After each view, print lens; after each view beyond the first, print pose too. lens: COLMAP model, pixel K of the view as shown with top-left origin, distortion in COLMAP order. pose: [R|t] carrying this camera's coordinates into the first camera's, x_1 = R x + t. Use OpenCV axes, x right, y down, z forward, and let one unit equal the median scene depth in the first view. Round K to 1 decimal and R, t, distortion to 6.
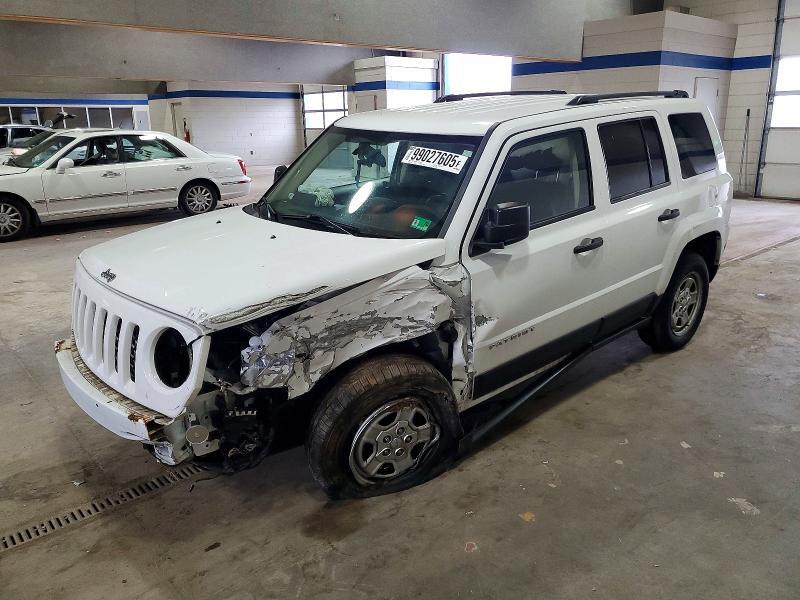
lens RADIAL K [[630.2, 0, 399.4], [0, 630.2, 291.1], [0, 0, 1]] dist [0.000688, 0.001013]
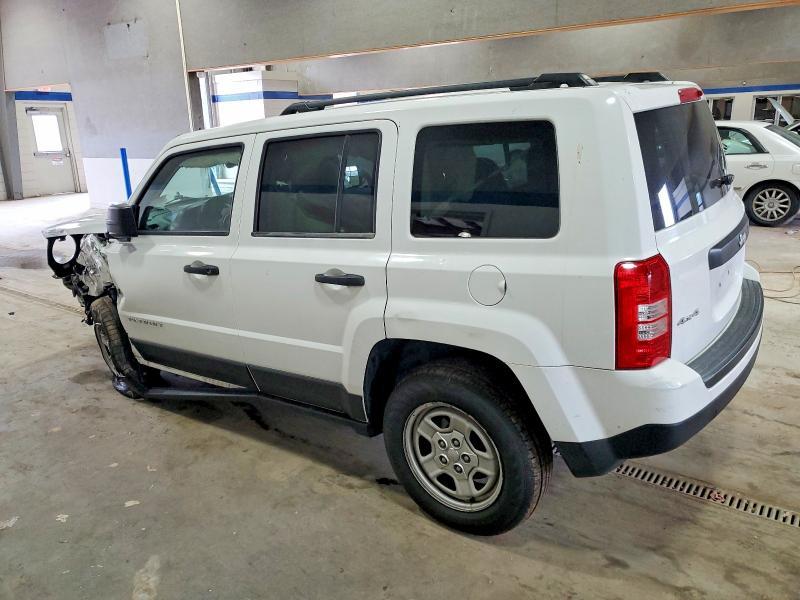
lens RADIAL K [[621.7, 0, 400.0], [0, 621.7, 300.0], [0, 0, 1]] dist [-0.010576, -0.005316]
pose [[0.241981, 0.289639, -0.926042, 1.147686], [-0.244661, 0.941781, 0.230630, -0.291573], [0.938928, 0.170758, 0.298756, 0.940523]]
